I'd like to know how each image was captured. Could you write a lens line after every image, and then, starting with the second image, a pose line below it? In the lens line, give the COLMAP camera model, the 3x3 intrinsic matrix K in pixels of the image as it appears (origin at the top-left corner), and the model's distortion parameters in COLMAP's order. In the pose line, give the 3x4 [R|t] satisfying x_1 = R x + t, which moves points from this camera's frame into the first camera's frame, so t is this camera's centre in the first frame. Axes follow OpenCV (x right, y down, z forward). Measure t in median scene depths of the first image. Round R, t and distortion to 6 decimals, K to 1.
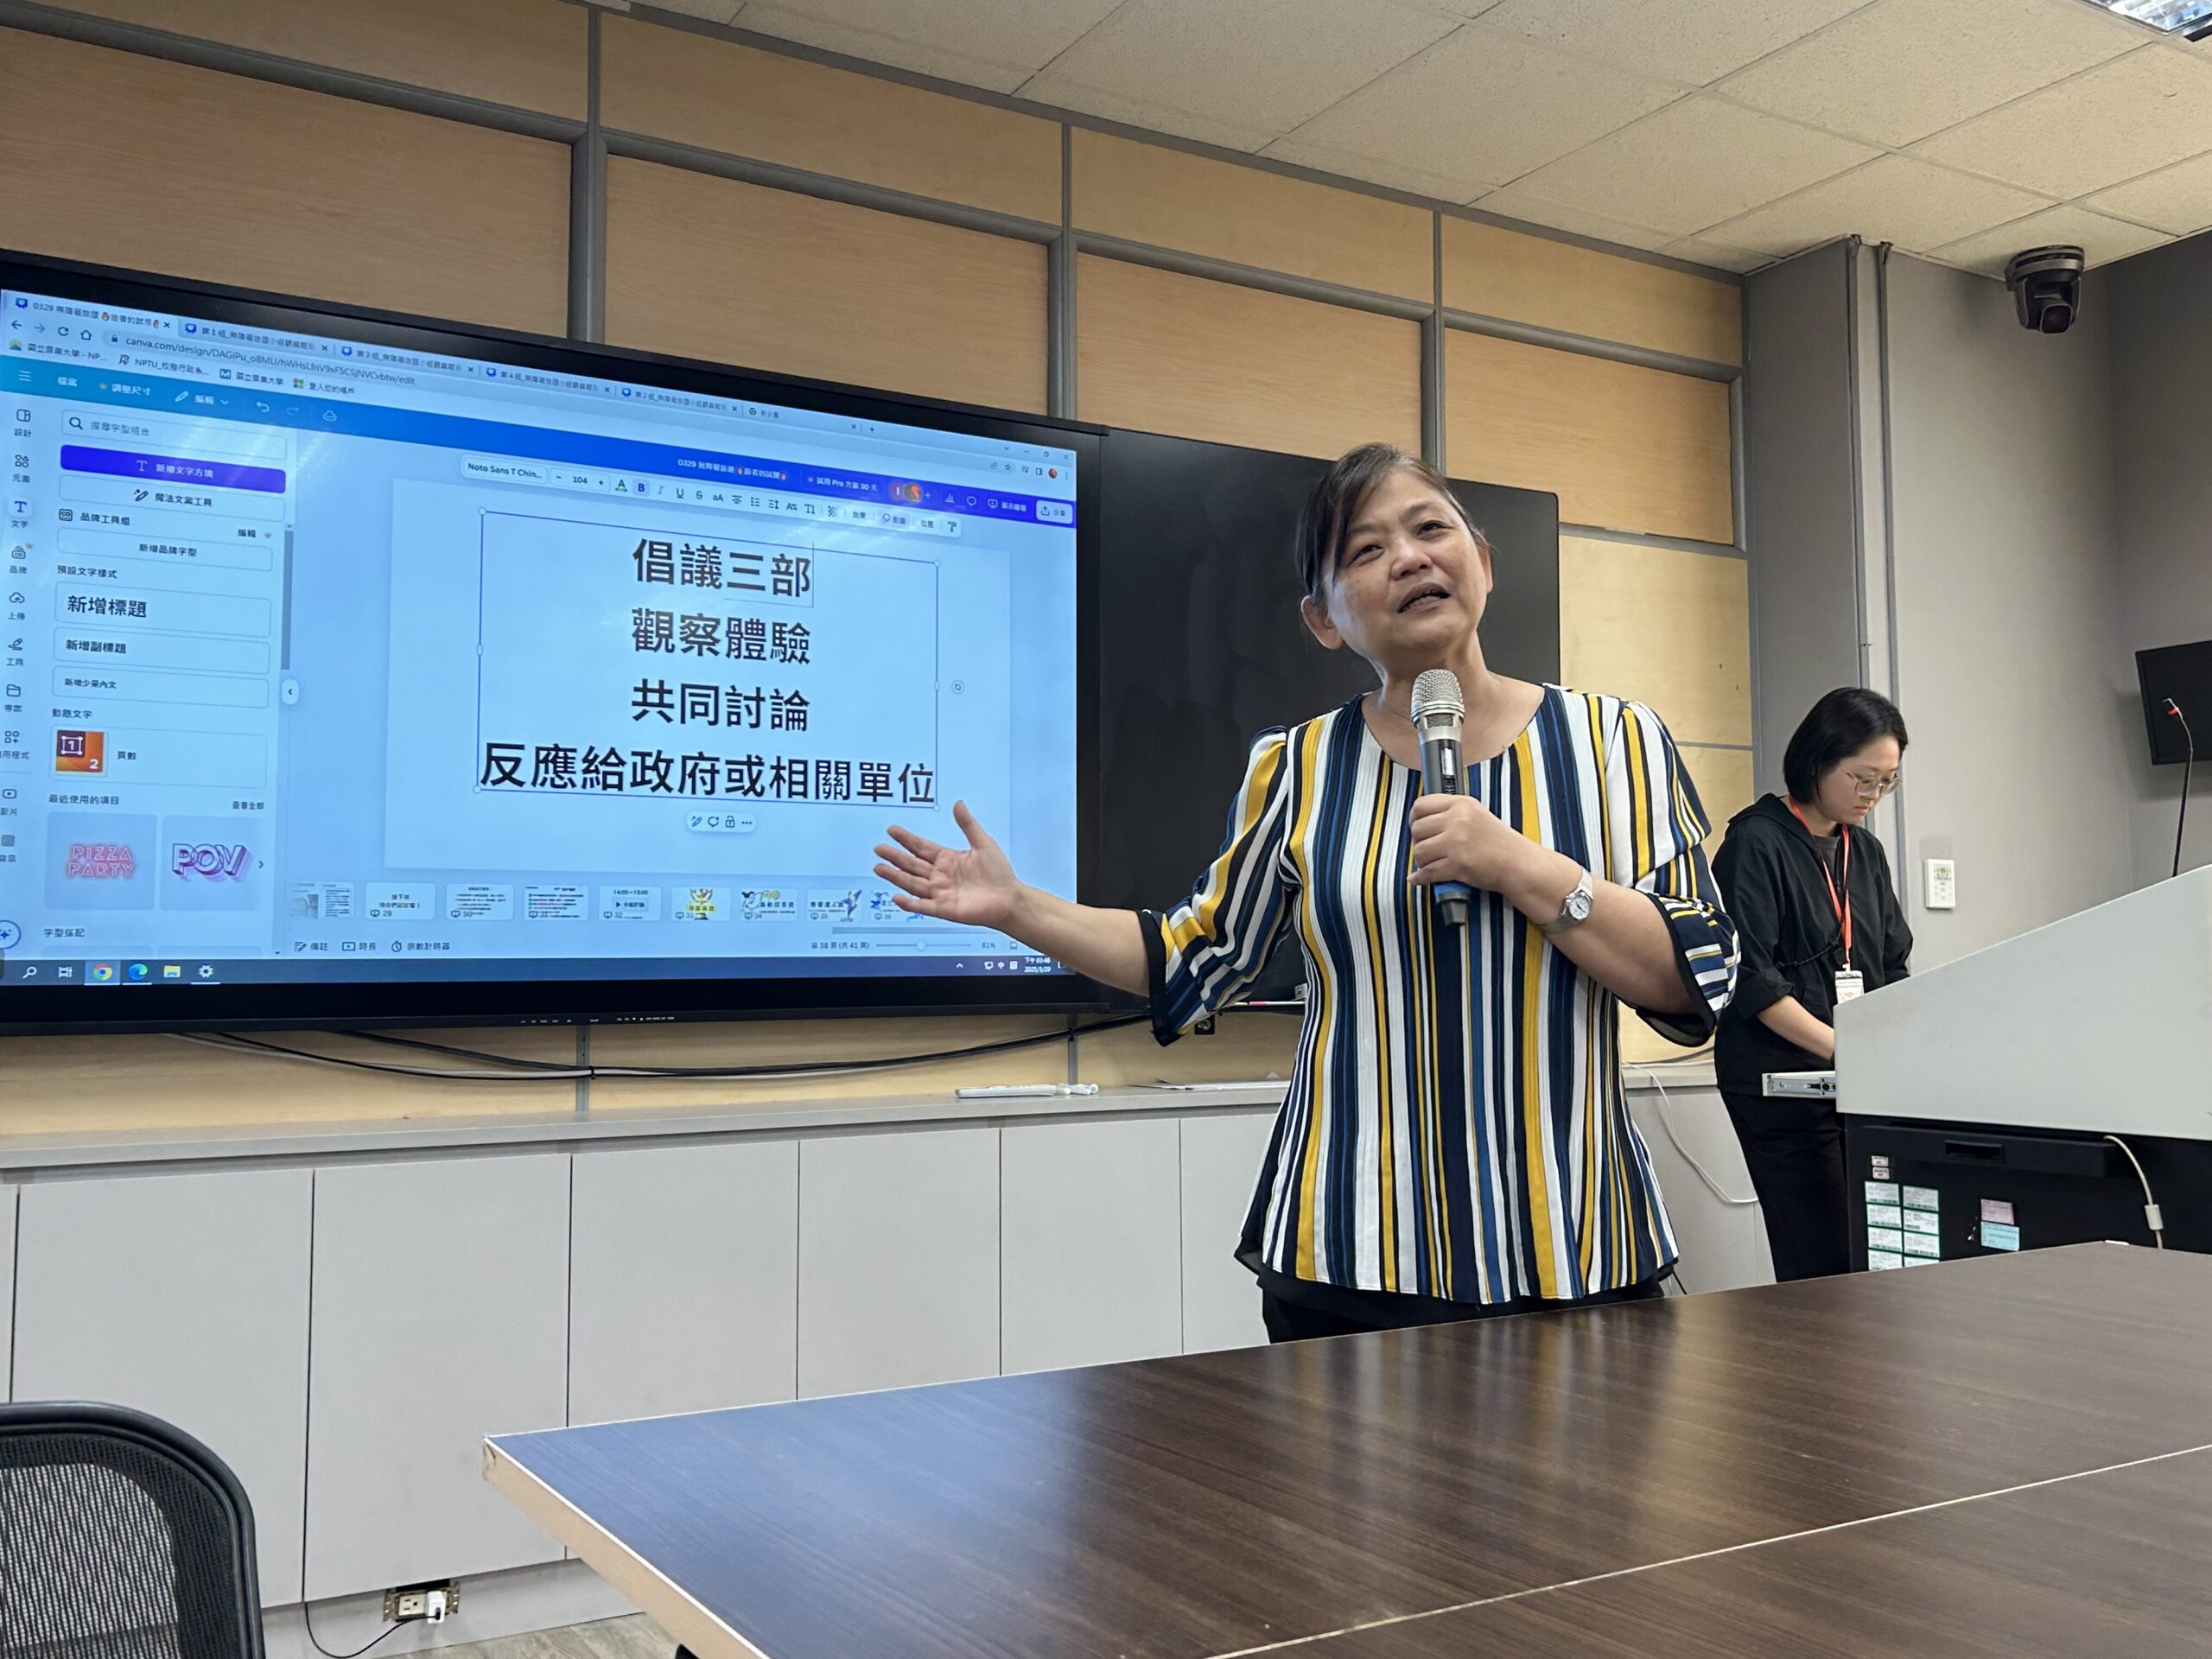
lens RADIAL K [[2000.7, 0, 1107.3], [0, 2000.7, 812.2], [0, 0, 1]] dist [-0.020841, 0.022500]
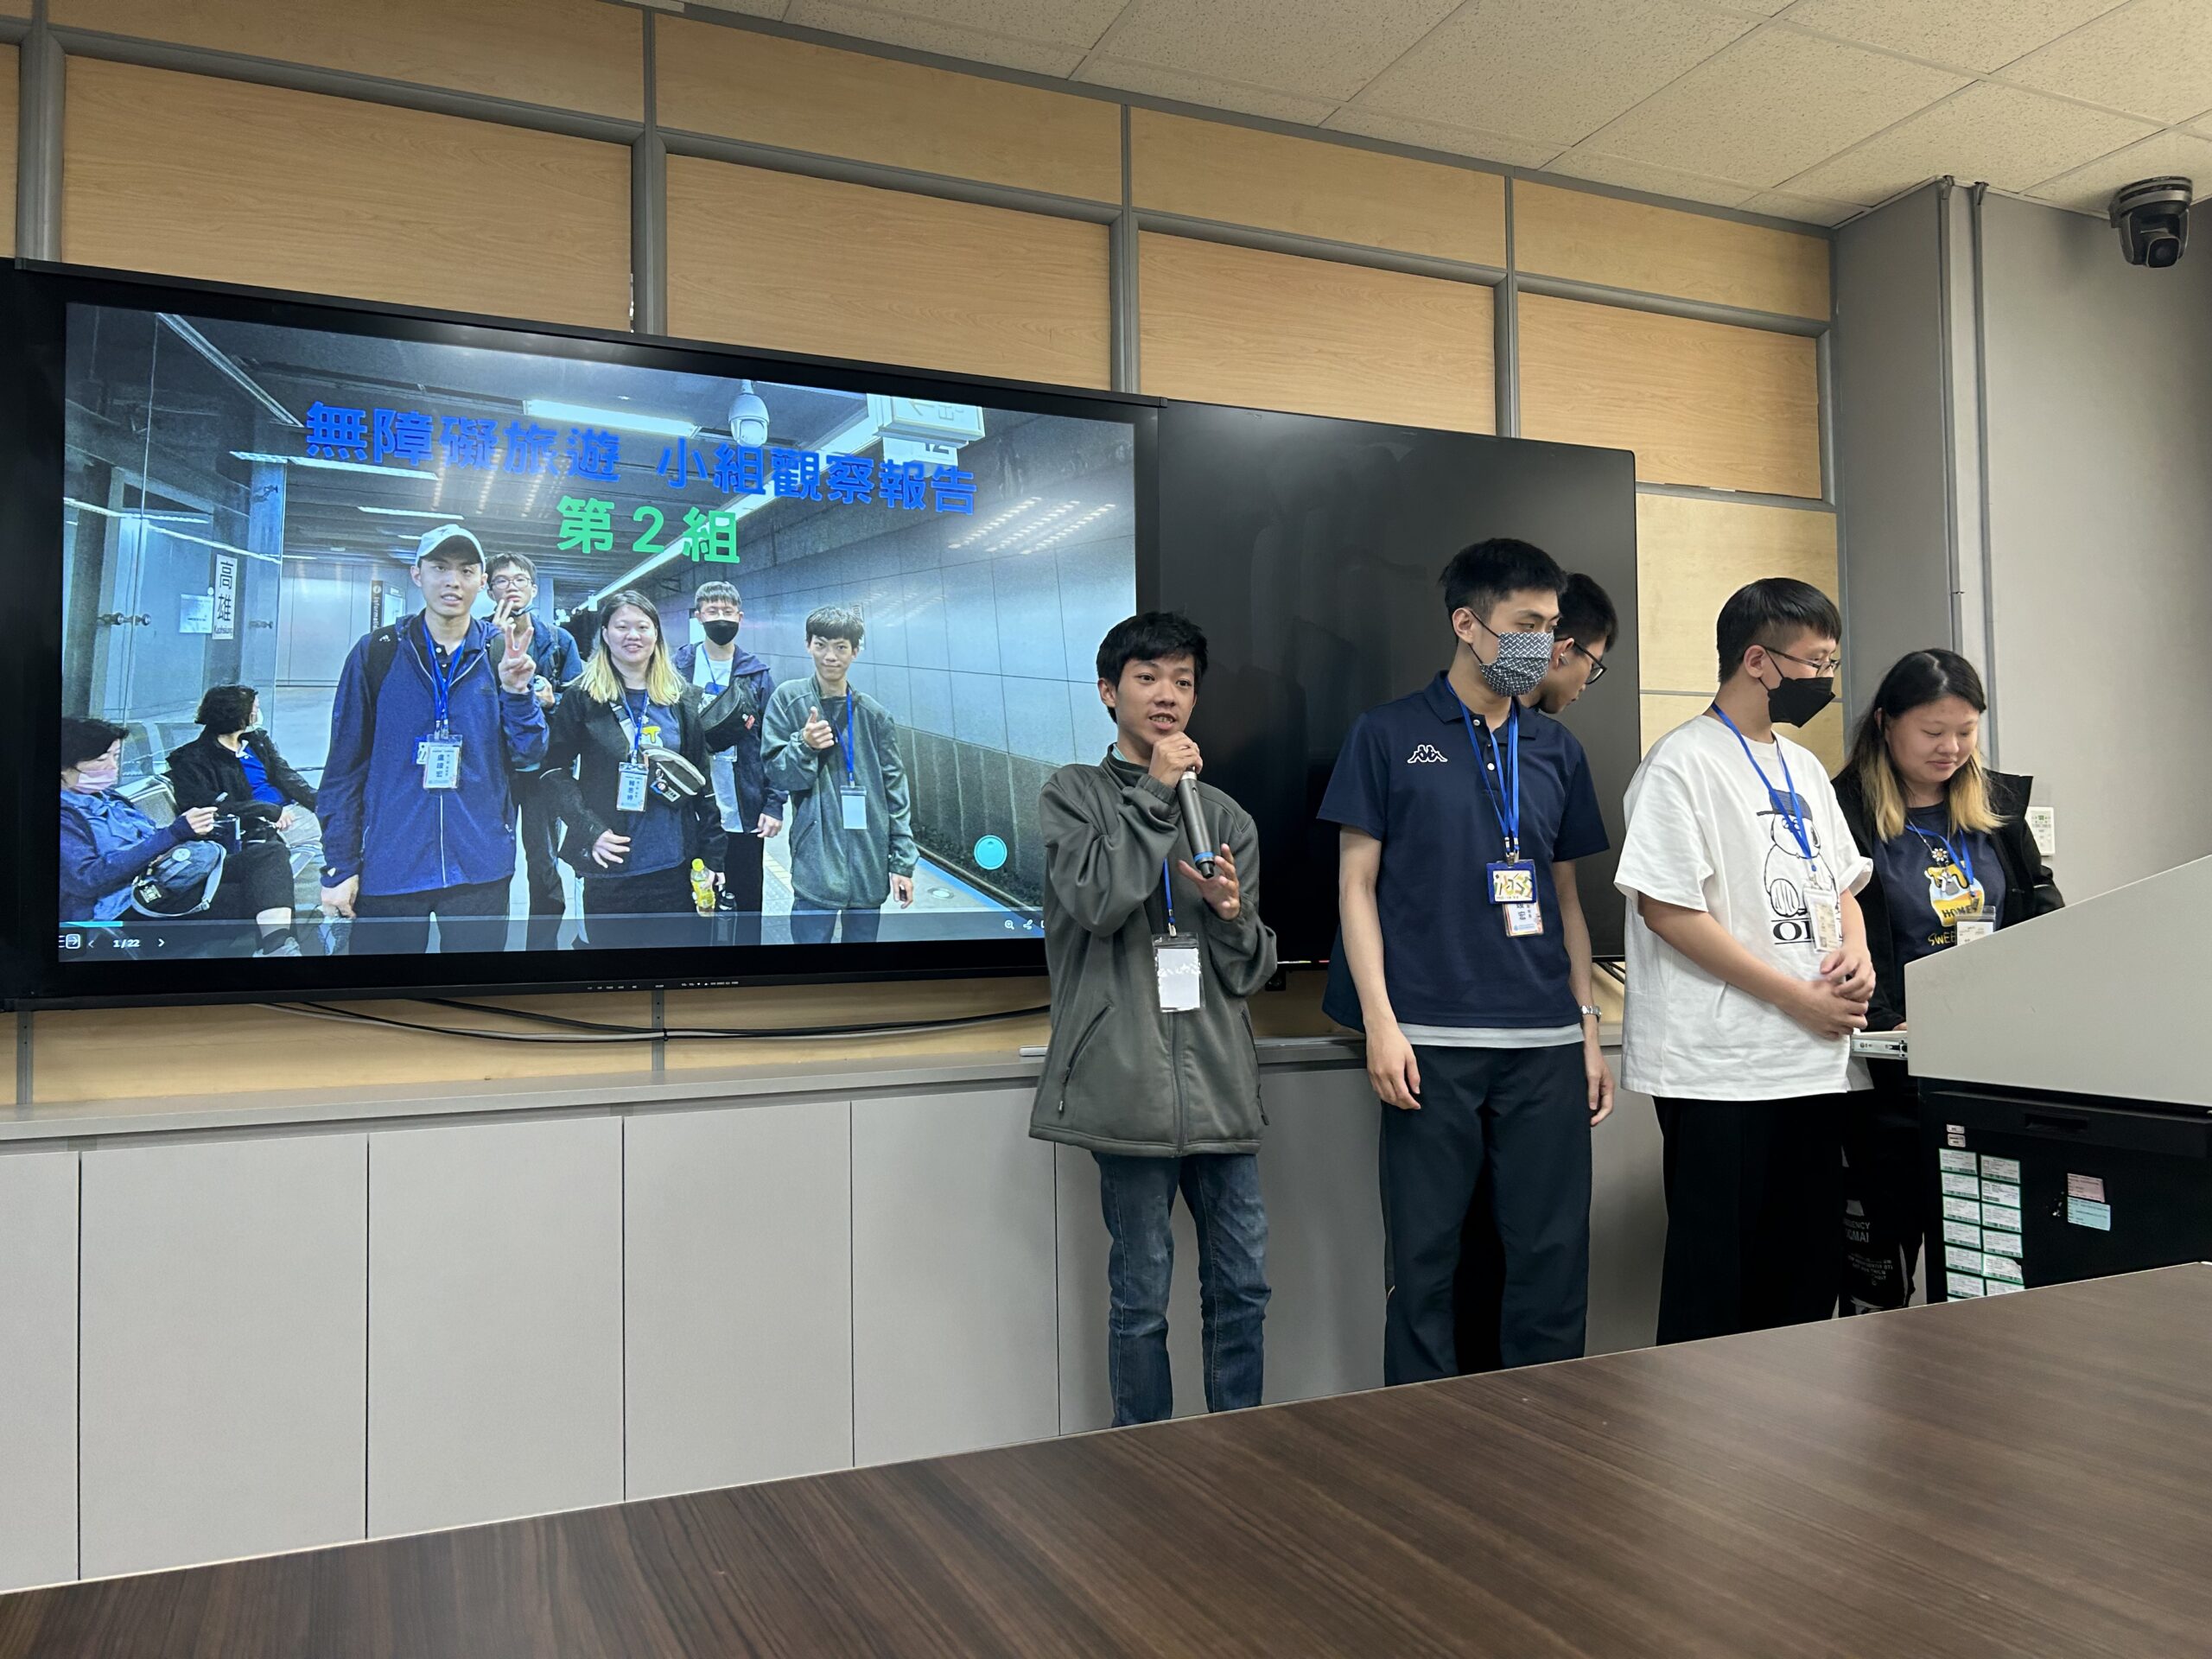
lens RADIAL K [[1672.8, 0, 1103.1], [0, 1672.8, 849.8], [0, 0, 1]] dist [0.001126, -0.018634]
pose [[0.991742, -0.017459, -0.127054, 0.070787], [0.022404, 0.999042, 0.037596, 0.004346], [0.126276, -0.040132, 0.991183, 0.135173]]
